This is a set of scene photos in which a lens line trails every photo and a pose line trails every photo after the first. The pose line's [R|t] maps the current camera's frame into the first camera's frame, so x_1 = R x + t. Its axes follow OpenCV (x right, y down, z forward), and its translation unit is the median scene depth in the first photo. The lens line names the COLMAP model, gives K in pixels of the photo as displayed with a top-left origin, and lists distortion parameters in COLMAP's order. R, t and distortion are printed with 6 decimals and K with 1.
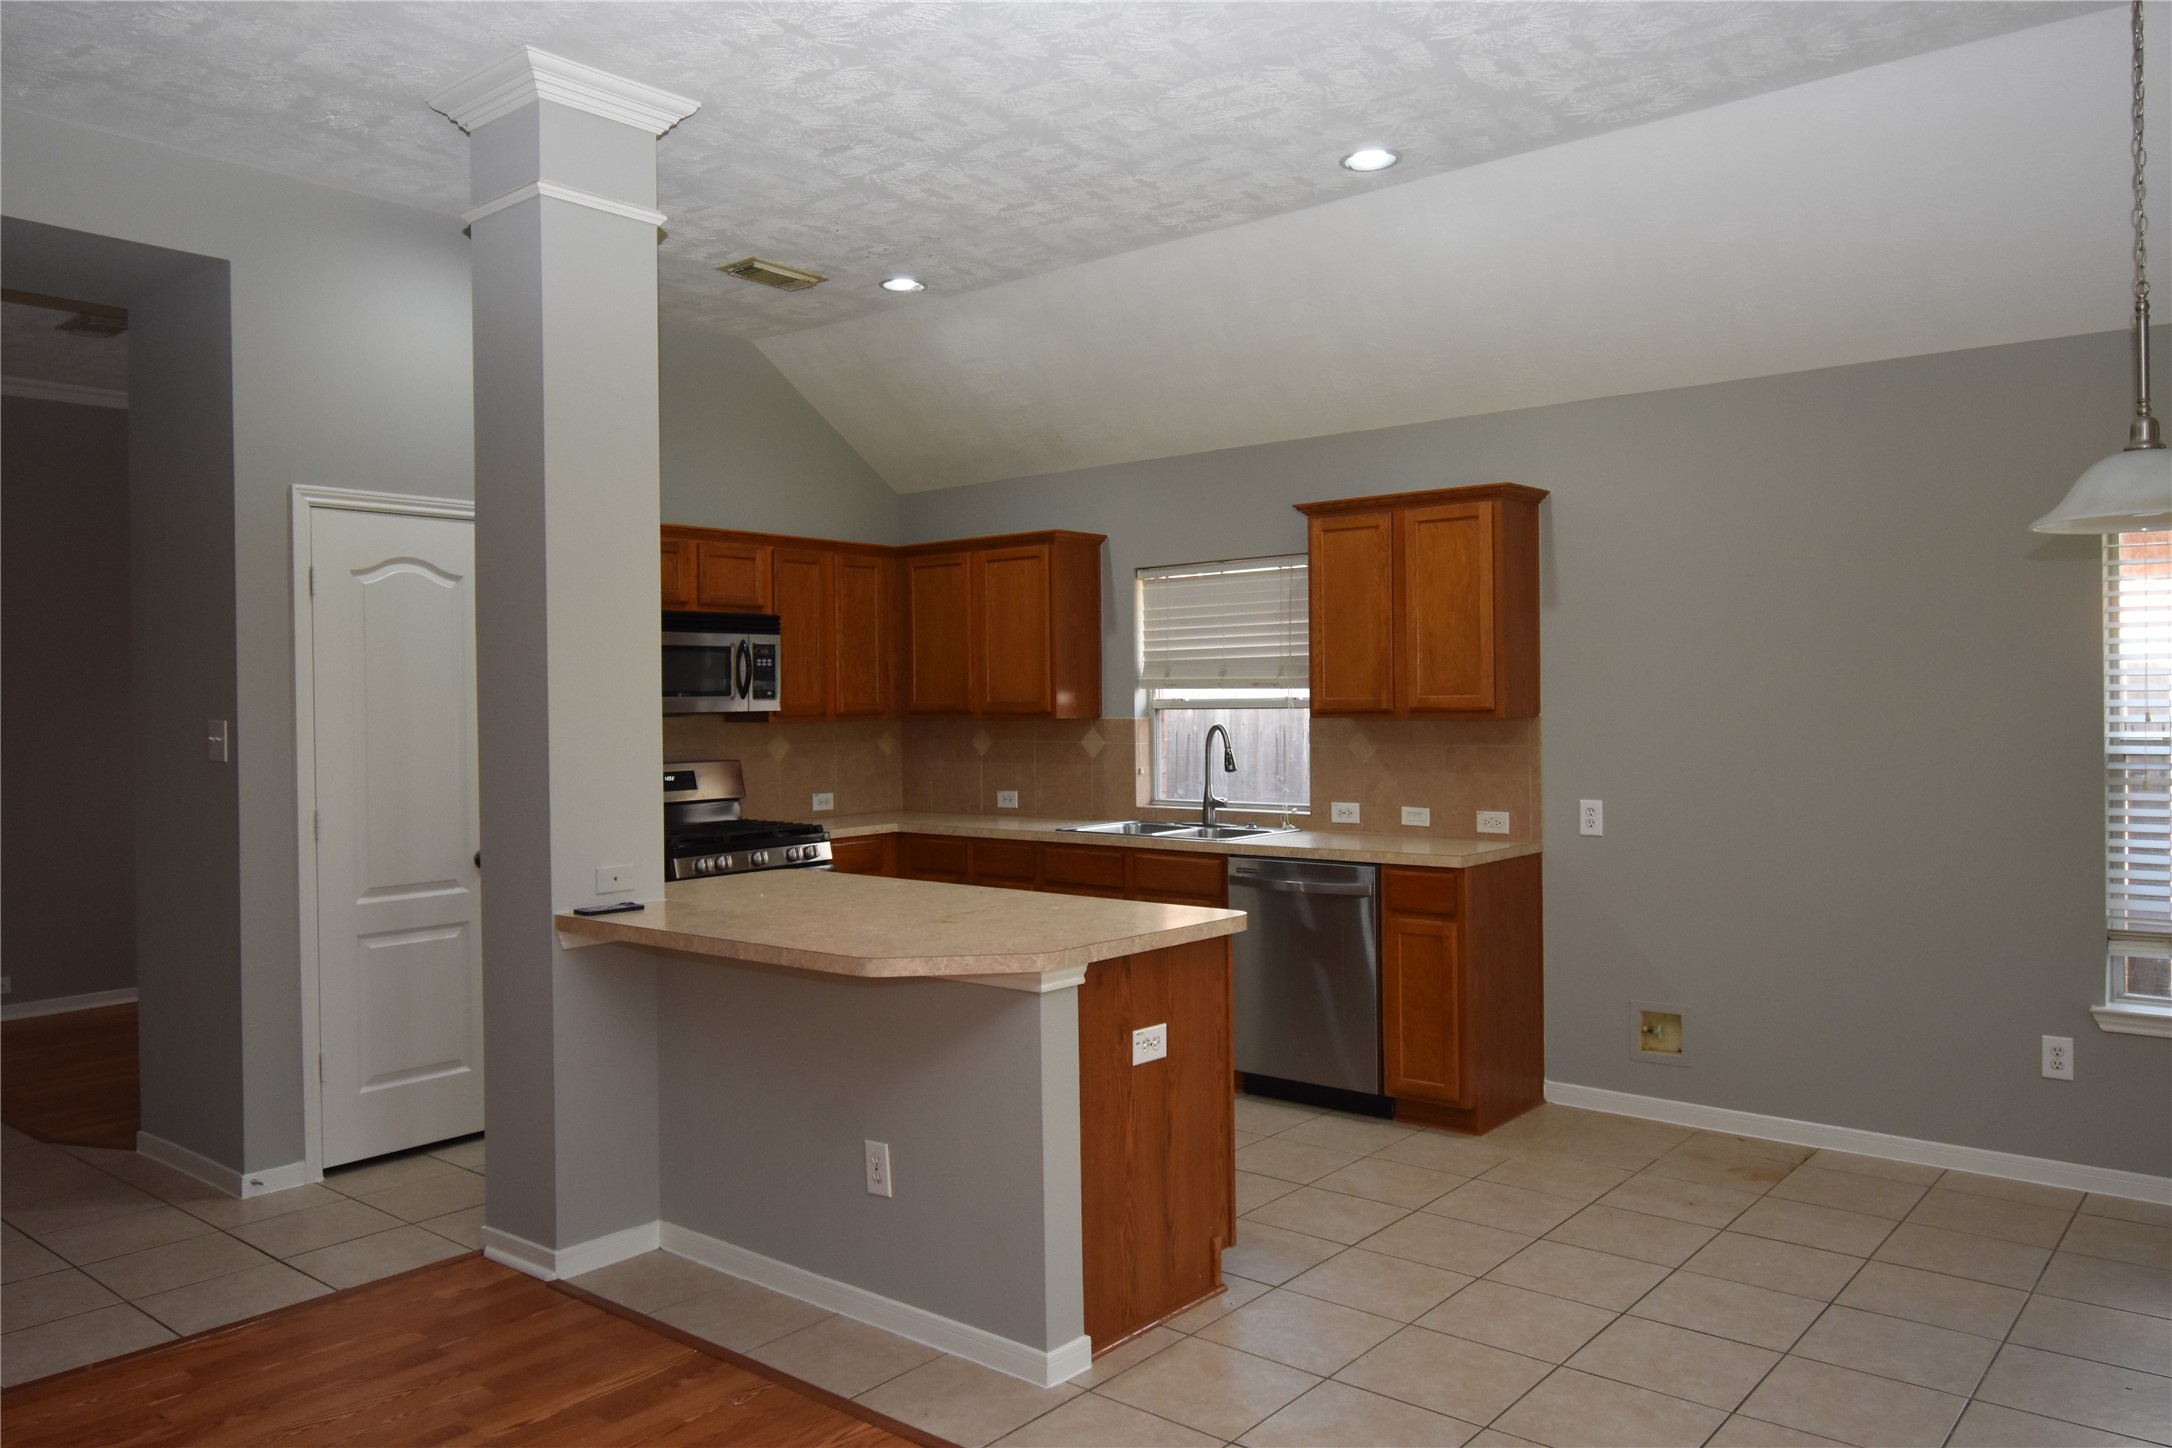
lens RADIAL K [[1548.9, 0, 1087.6], [0, 1548.9, 718.6], [0, 0, 1]] dist [0.009572, -0.030355]
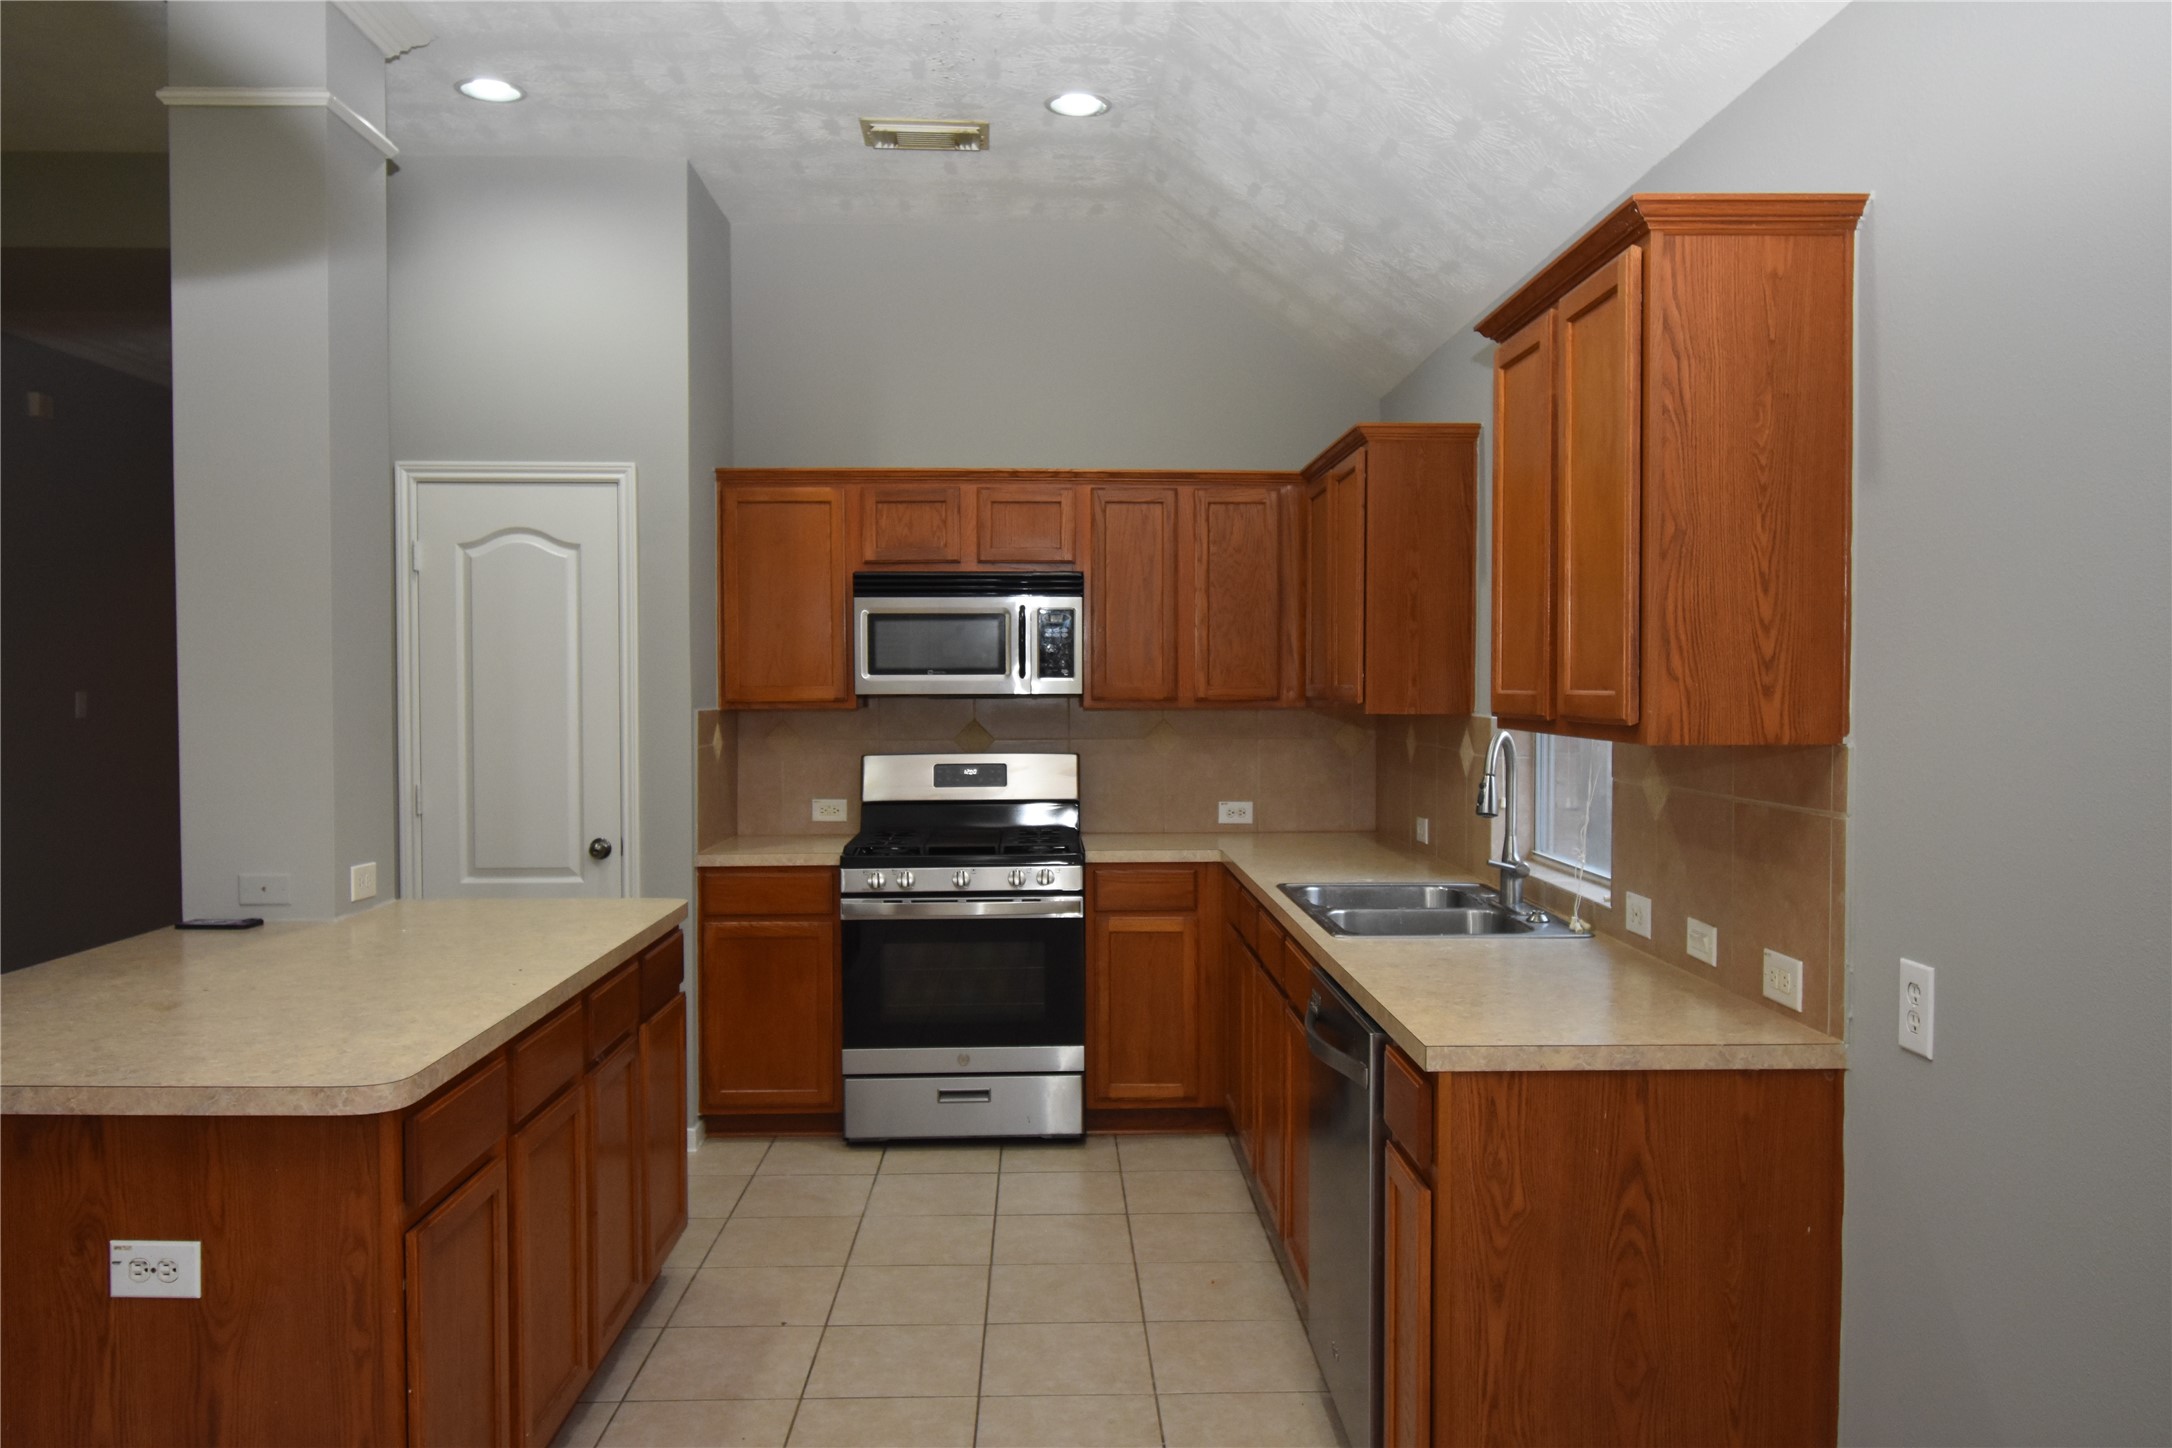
lens RADIAL K [[1548.9, 0, 1087.6], [0, 1548.9, 718.6], [0, 0, 1]] dist [0.009572, -0.030355]
pose [[0.663647, 0.030727, -0.747415, 0.481892], [-0.017320, 0.999519, 0.025712, -0.015517], [0.747846, -0.004118, 0.663860, 0.588855]]
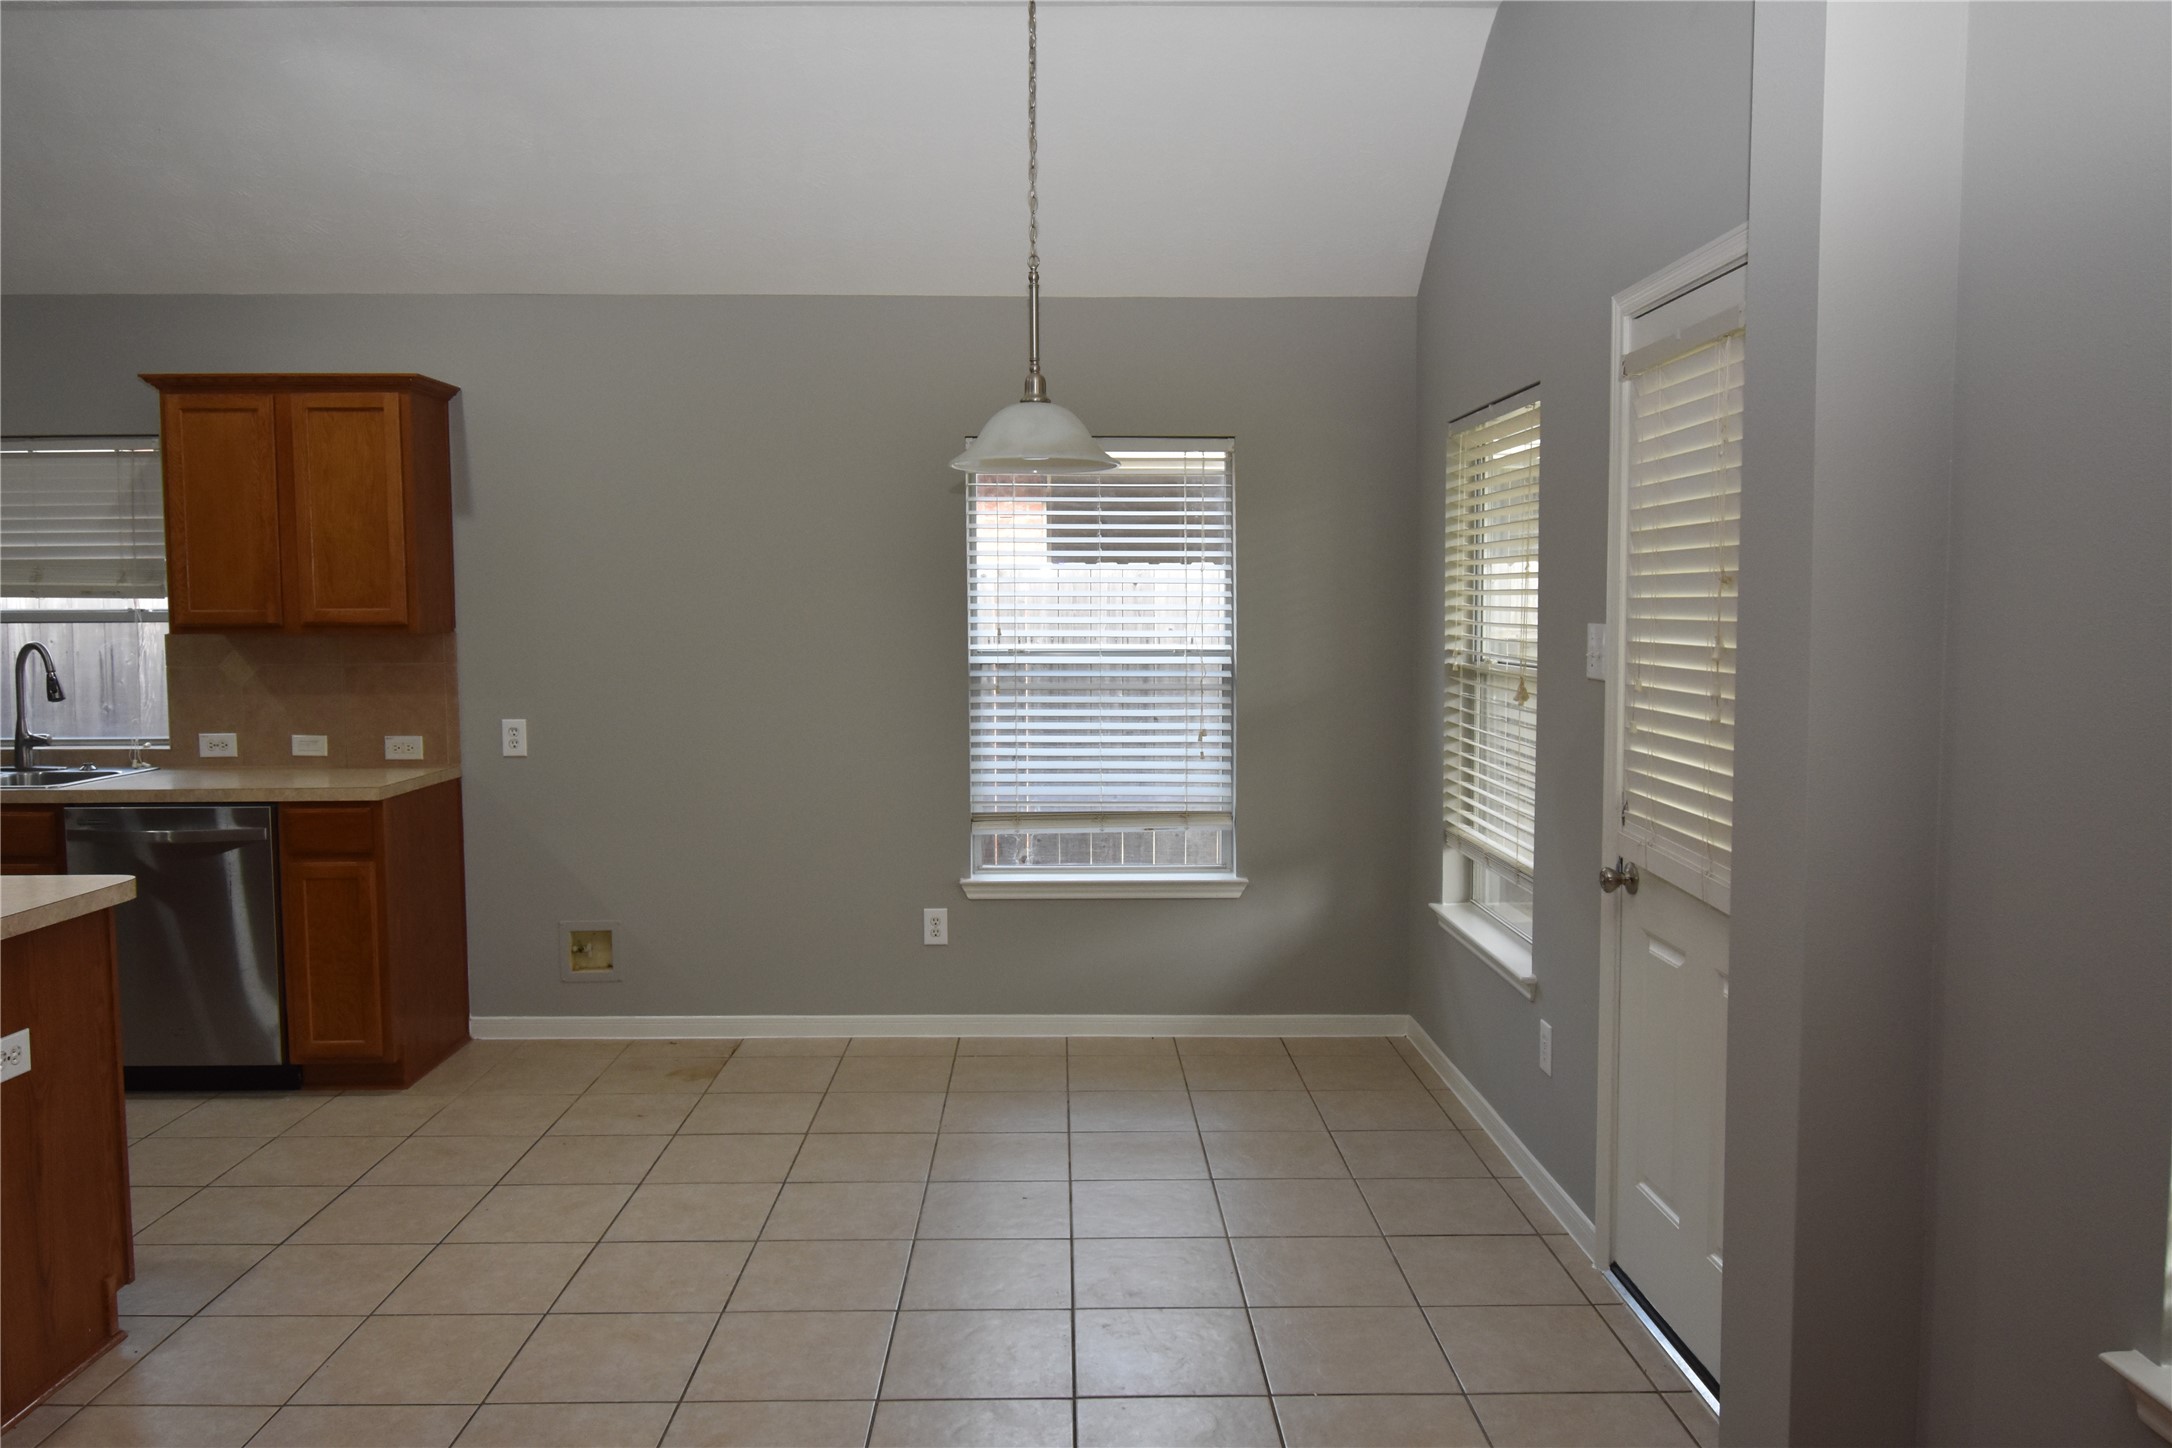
lens RADIAL K [[1548.9, 0, 1087.6], [0, 1548.9, 718.6], [0, 0, 1]] dist [0.009572, -0.030355]
pose [[0.754401, -0.038281, 0.655297, -0.034788], [0.001737, 0.998411, 0.056325, -0.001142], [-0.656412, -0.041354, 0.753268, 0.048860]]
